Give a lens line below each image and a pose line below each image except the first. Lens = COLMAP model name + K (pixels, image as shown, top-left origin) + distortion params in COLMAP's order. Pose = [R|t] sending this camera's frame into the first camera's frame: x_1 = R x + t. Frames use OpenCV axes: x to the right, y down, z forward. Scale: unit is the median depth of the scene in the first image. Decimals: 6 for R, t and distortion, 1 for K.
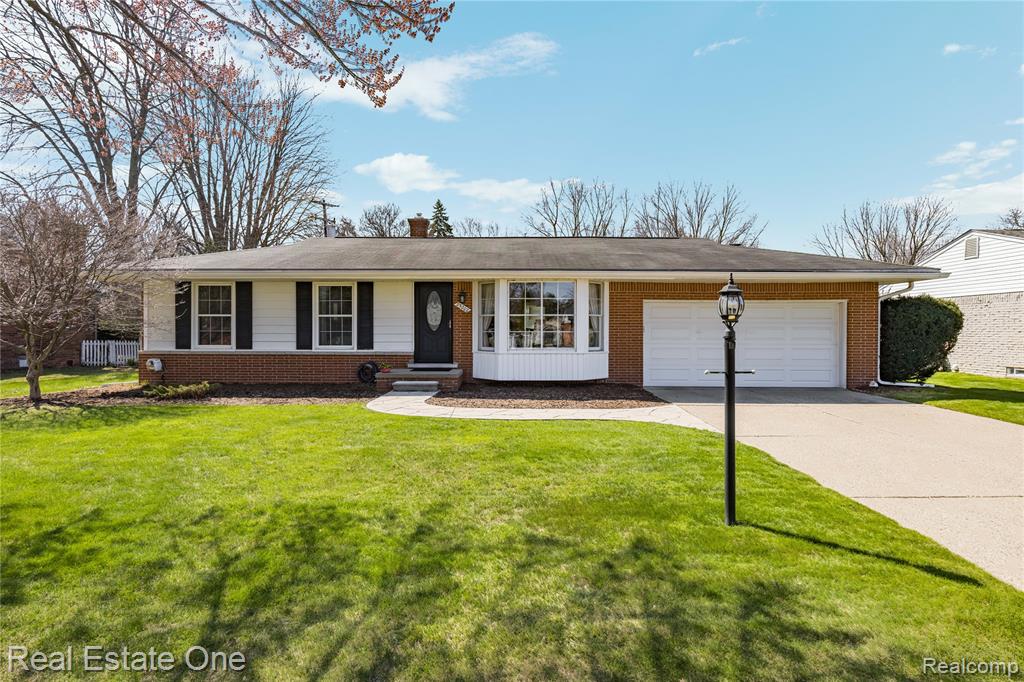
lens RADIAL K [[520.0, 0, 522.4], [0, 520.0, 355.1], [0, 0, 1]] dist [-0.014633, 0.000085]
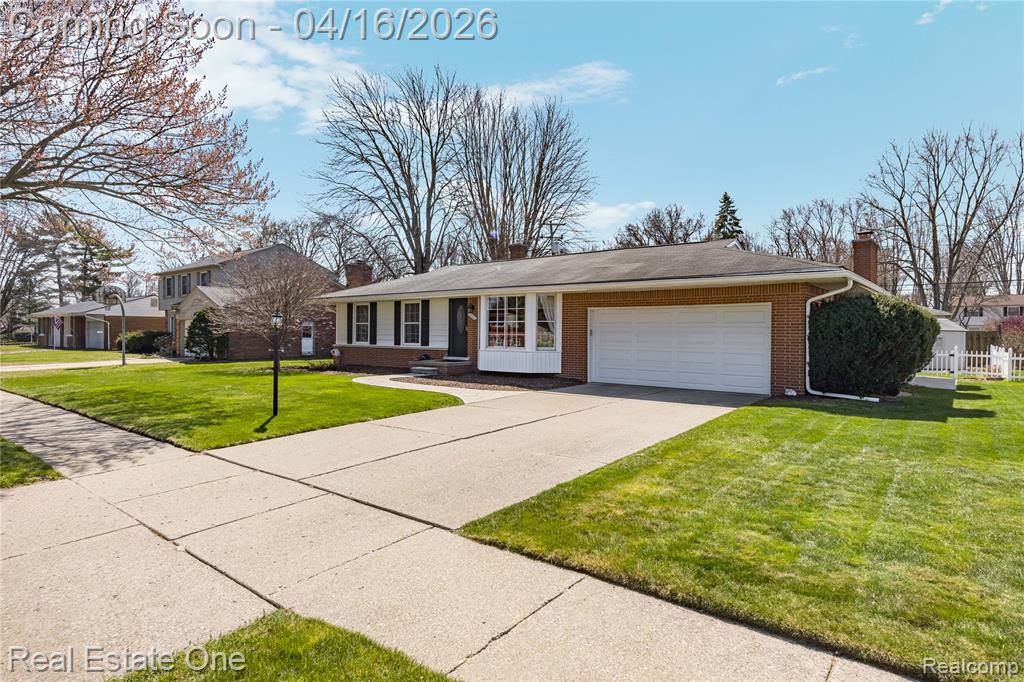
lens RADIAL K [[563.4, 0, 512.0], [0, 563.4, 341.0], [0, 0, 1]] dist [0.001780, 0.000849]
pose [[0.780098, 0.011625, -0.625549, 0.882045], [-0.035251, 0.999056, -0.025394, 0.006343], [0.624663, 0.041861, 0.779772, -0.084503]]
